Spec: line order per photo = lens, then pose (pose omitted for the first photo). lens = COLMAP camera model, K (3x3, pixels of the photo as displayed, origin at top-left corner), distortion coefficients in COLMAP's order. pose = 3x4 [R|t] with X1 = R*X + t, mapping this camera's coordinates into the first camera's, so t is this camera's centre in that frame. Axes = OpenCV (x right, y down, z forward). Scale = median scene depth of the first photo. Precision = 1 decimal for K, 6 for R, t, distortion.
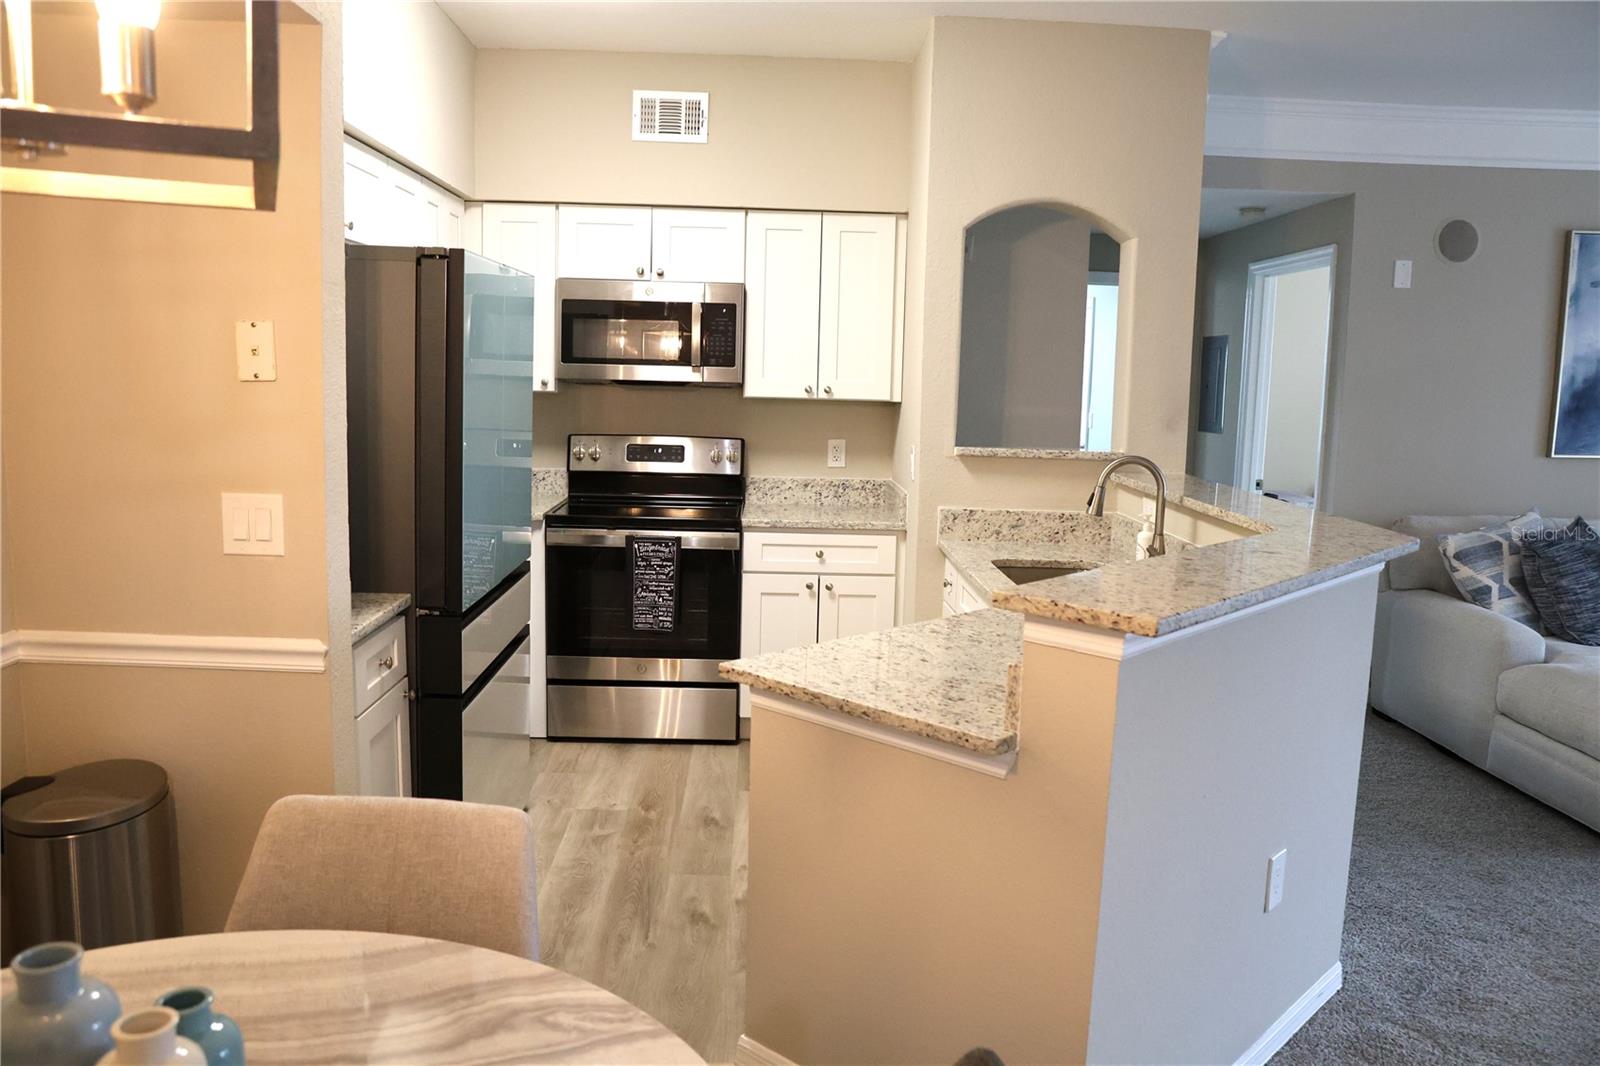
lens RADIAL K [[1221.5, 0, 803.0], [0, 1221.5, 541.6], [0, 0, 1]] dist [-0.112516, 0.102278]
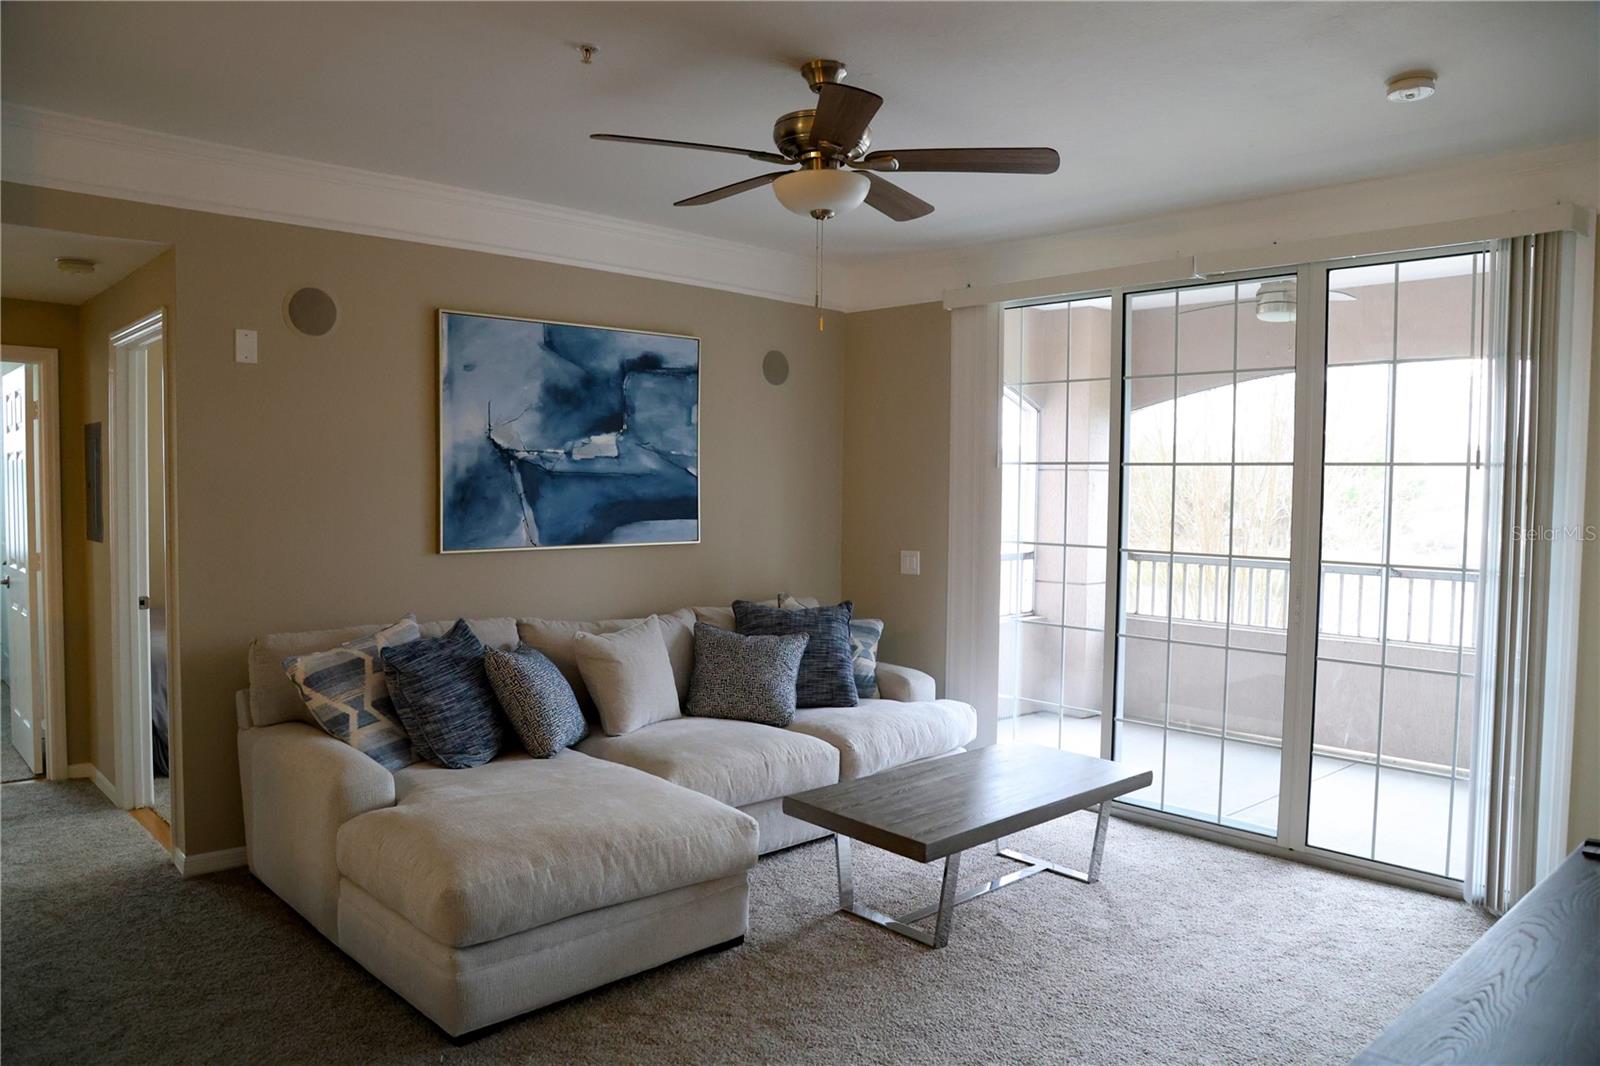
lens RADIAL K [[1120.0, 0, 810.5], [0, 1120.0, 543.4], [0, 0, 1]] dist [-0.119318, 0.071347]
pose [[0.755963, -0.045020, 0.653065, 0.318275], [0.094510, 0.994686, -0.040831, -0.019116], [-0.647756, 0.092588, 0.756200, 0.190093]]
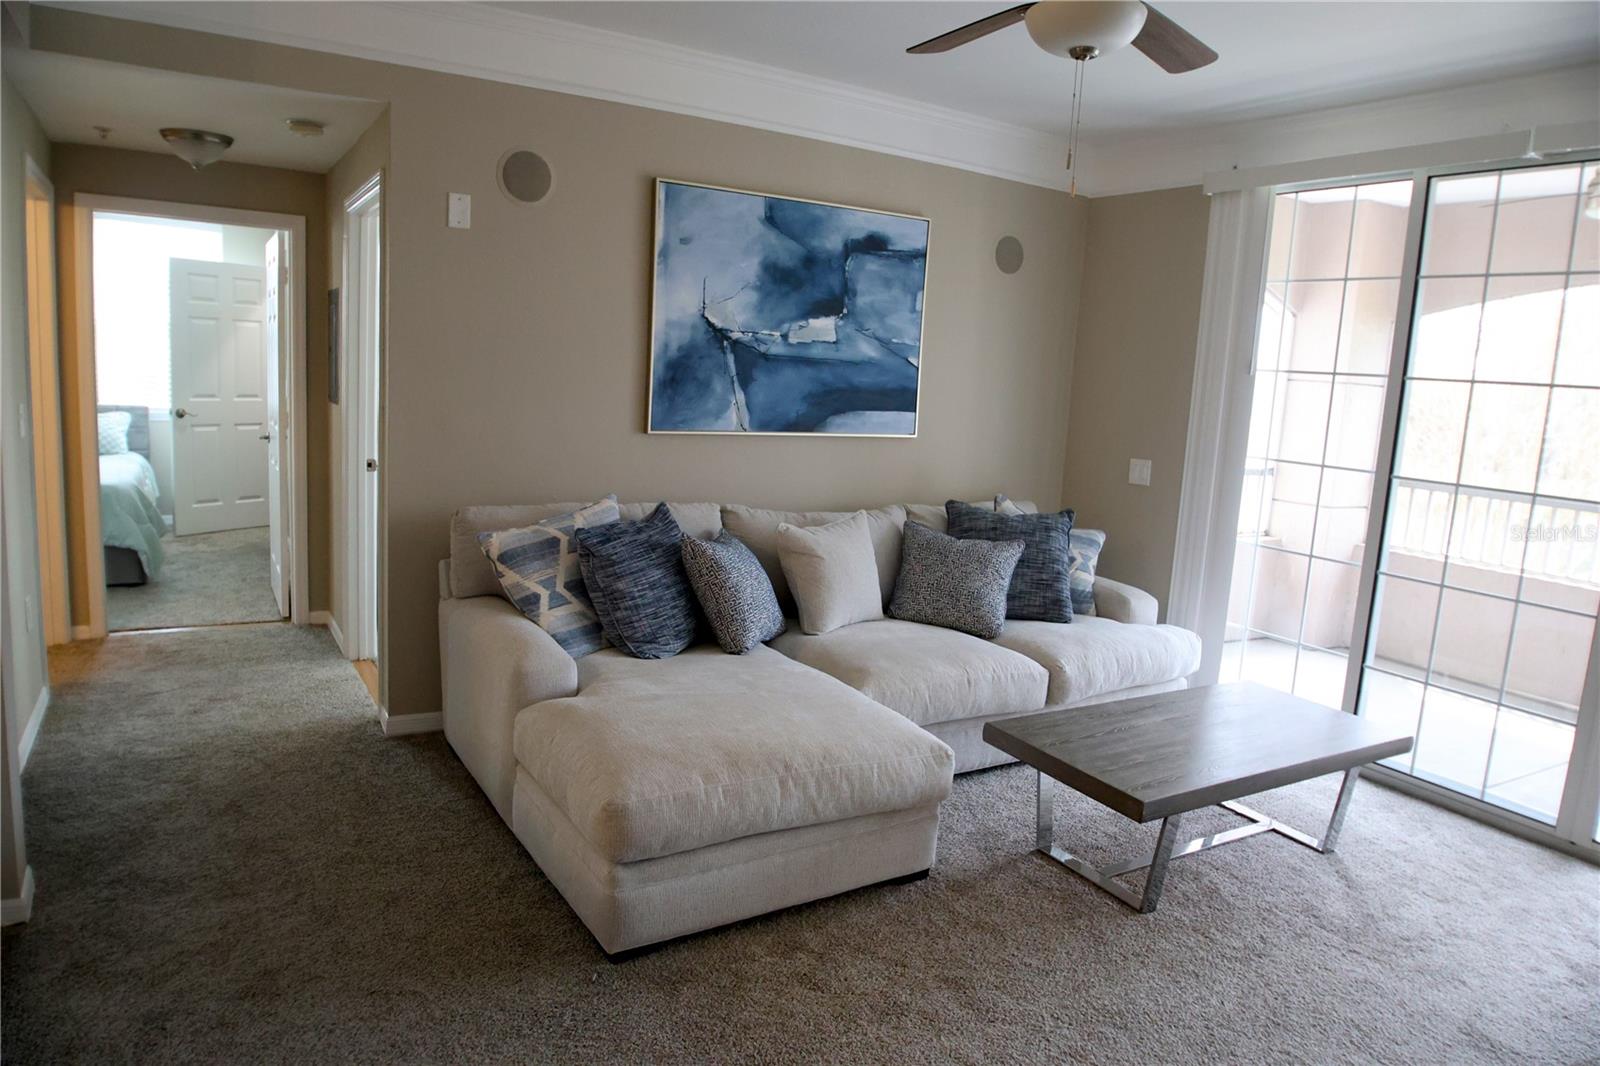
lens RADIAL K [[1044.1, 0, 800.0], [0, 1044.1, 533.0], [0, 0, 1]] dist [-0.083819, 0.031309]
pose [[0.878567, -0.043376, 0.475646, 0.388651], [0.026483, 0.998760, 0.042165, -0.029053], [-0.476885, -0.024448, 0.878626, 0.281604]]
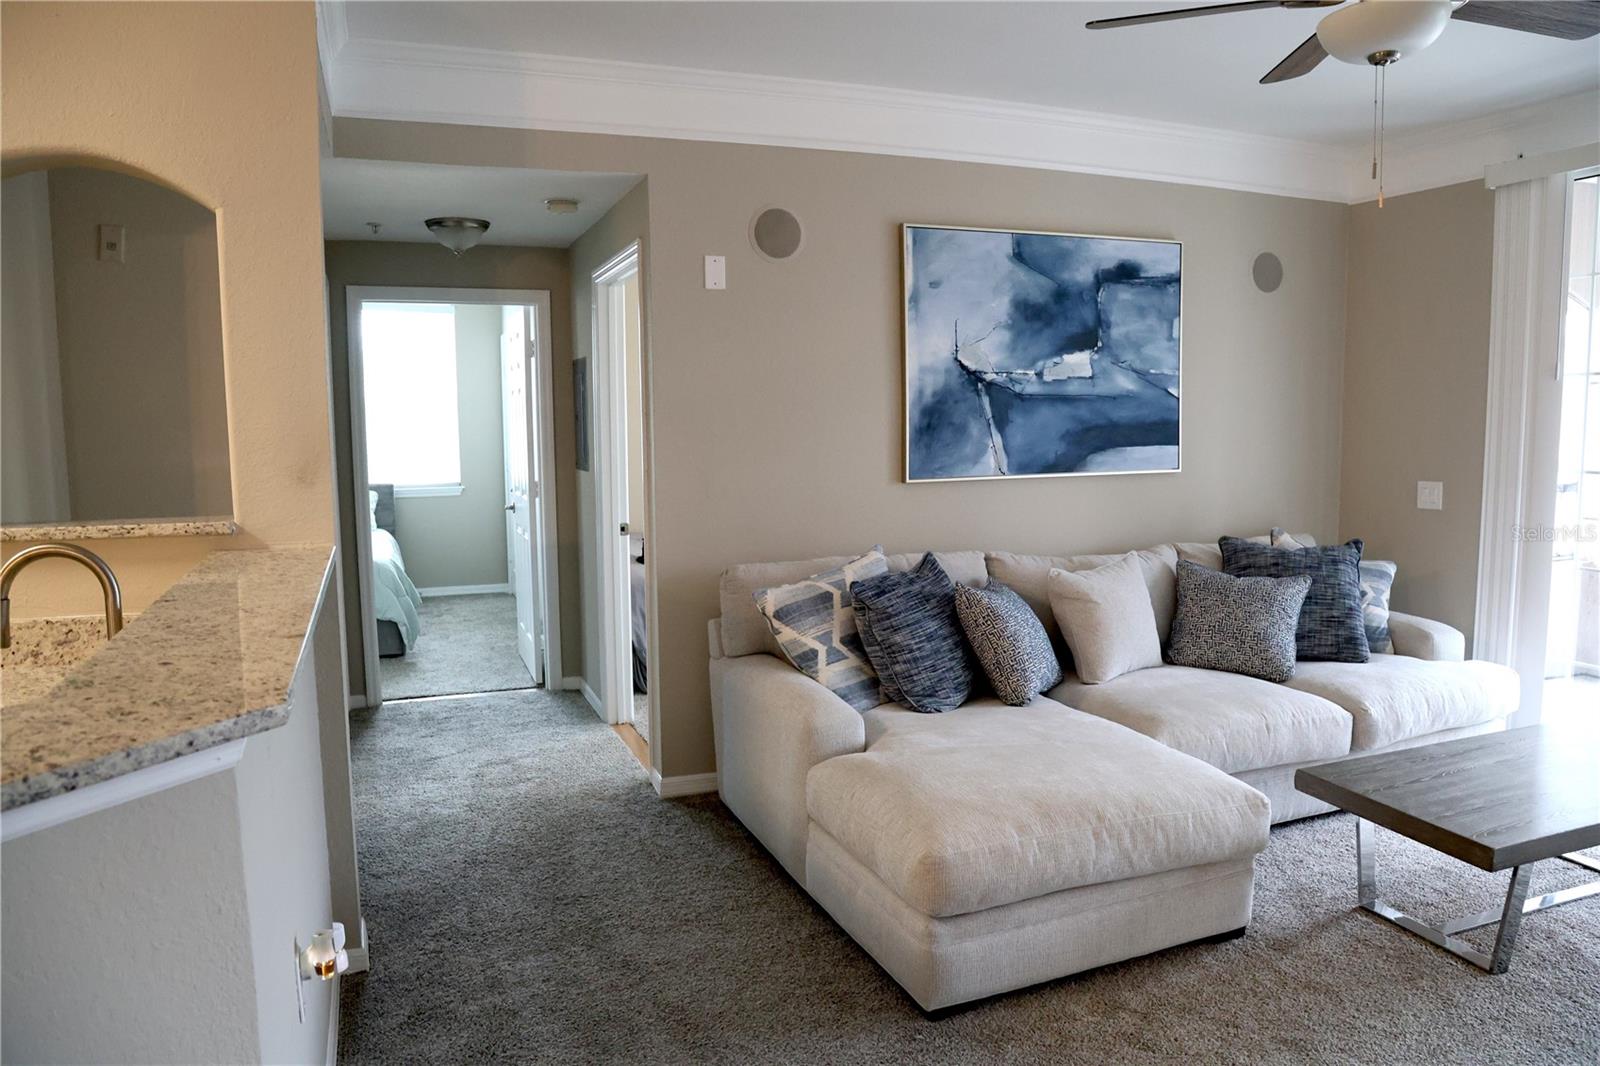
lens RADIAL K [[1105.8, 0, 810.0], [0, 1105.8, 540.4], [0, 0, 1]] dist [-0.121842, 0.067033]
pose [[0.946260, -0.066737, 0.316446, 0.333896], [0.073993, 0.997199, -0.010953, -0.027838], [-0.314829, 0.033779, 0.948547, 0.281938]]
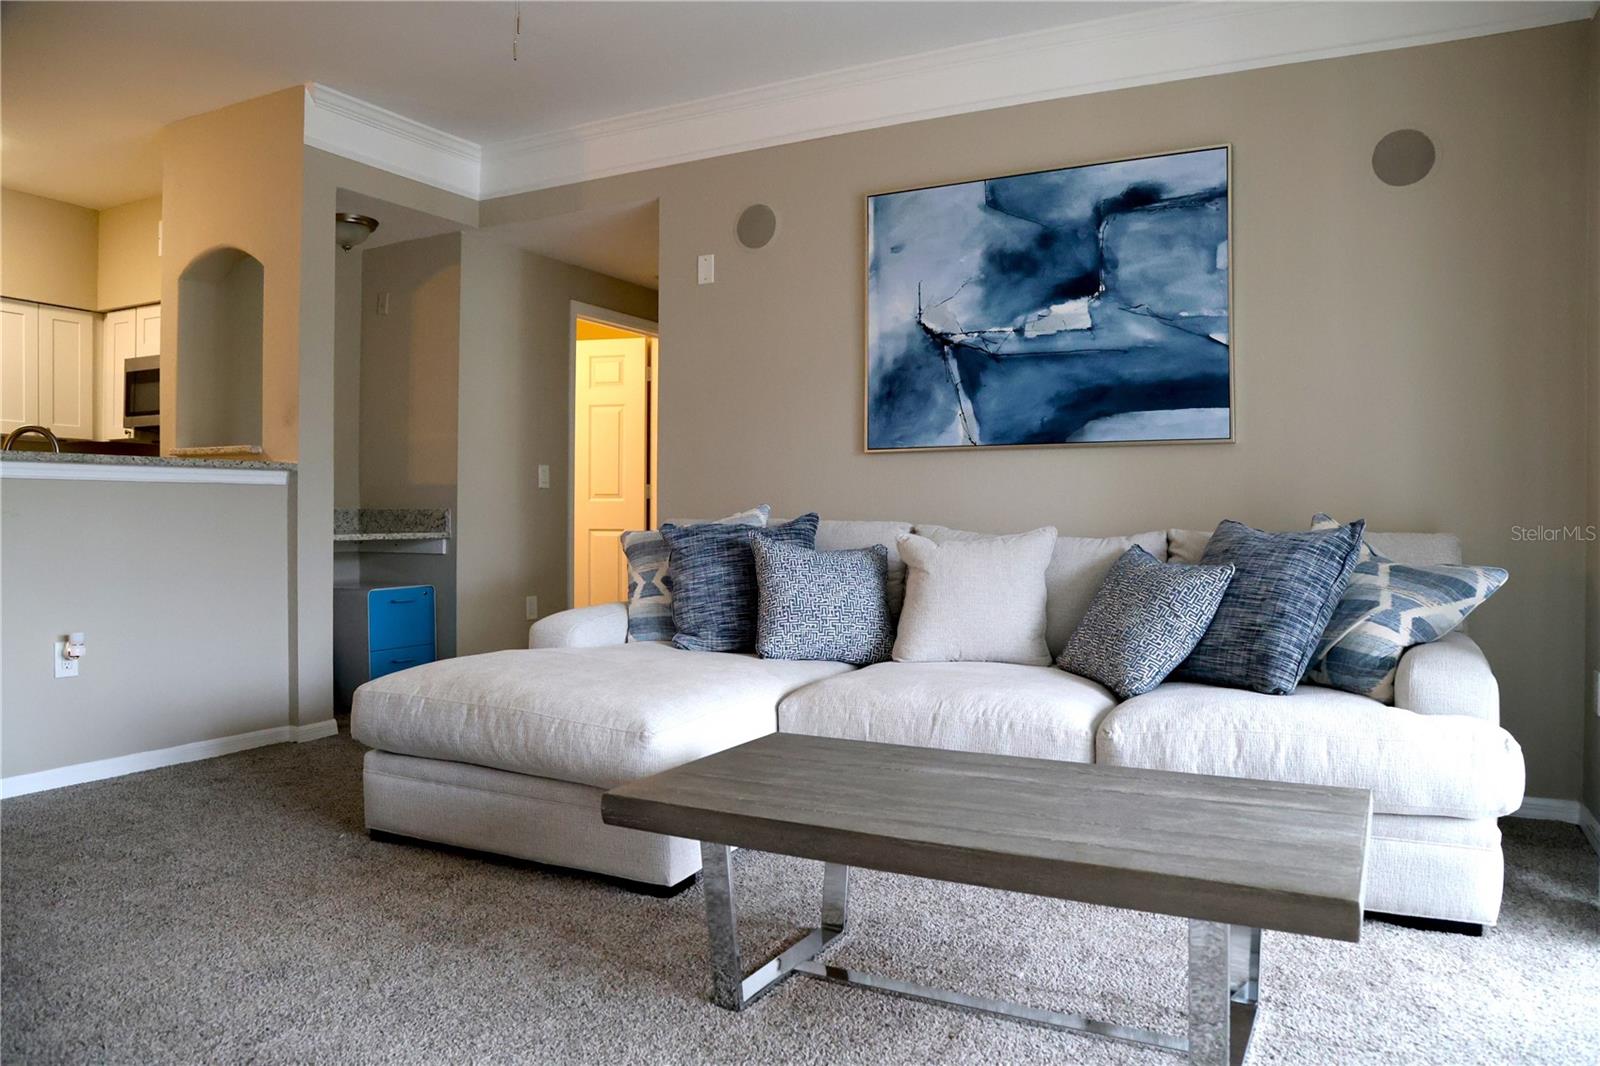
lens RADIAL K [[1105.8, 0, 810.0], [0, 1105.8, 540.4], [0, 0, 1]] dist [-0.121842, 0.067033]
pose [[0.864368, -0.006477, -0.502818, 1.082798], [-0.057684, 0.992039, -0.111940, 0.088747], [0.499541, 0.125762, 0.857113, 0.340769]]
